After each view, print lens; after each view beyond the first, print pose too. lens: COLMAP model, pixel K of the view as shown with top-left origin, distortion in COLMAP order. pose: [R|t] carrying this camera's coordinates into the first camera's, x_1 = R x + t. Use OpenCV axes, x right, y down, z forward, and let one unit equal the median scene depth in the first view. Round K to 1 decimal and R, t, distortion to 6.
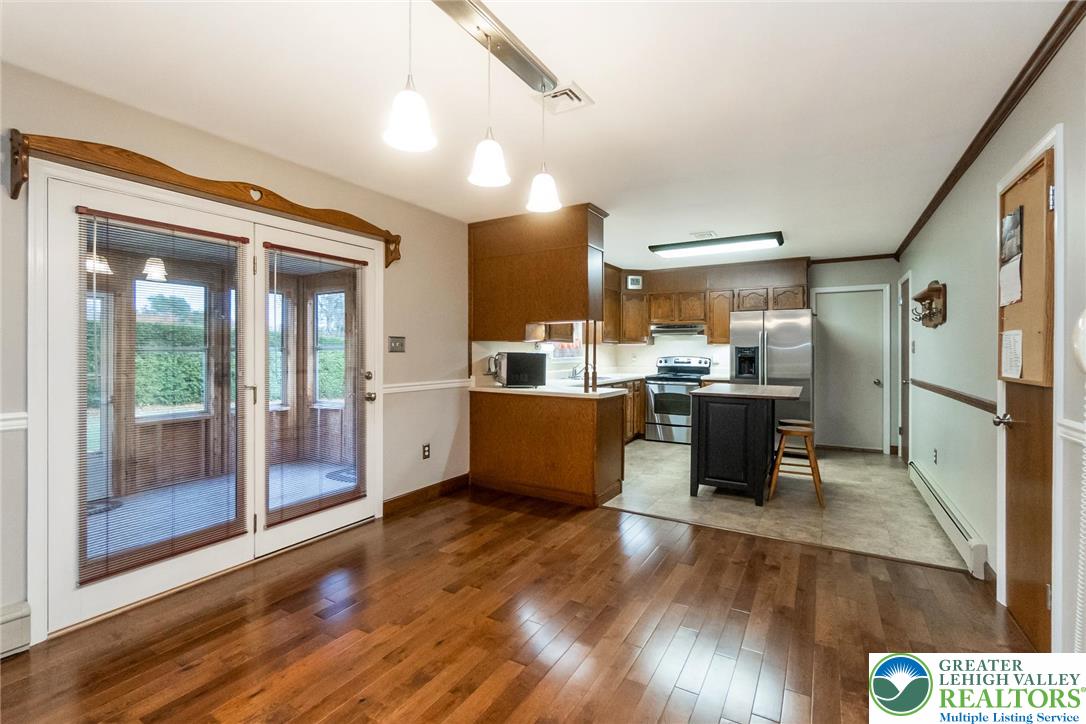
lens RADIAL K [[493.2, 0, 533.0], [0, 493.2, 351.3], [0, 0, 1]] dist [-0.015988, -0.000097]
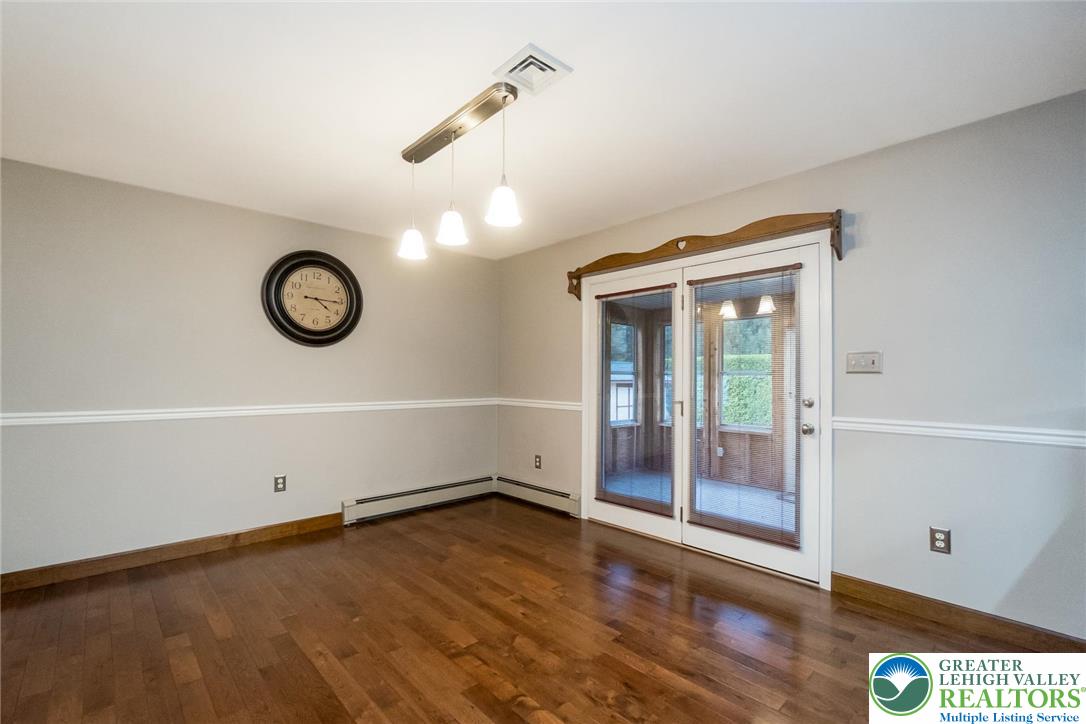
lens RADIAL K [[493.2, 0, 549.1], [0, 493.2, 369.5], [0, 0, 1]] dist [-0.015988, -0.000097]
pose [[-0.289172, -0.015845, -0.957146, 0.335654], [-0.004554, 0.999874, -0.015176, 0.005703], [0.957266, -0.000029, -0.289208, 0.497201]]
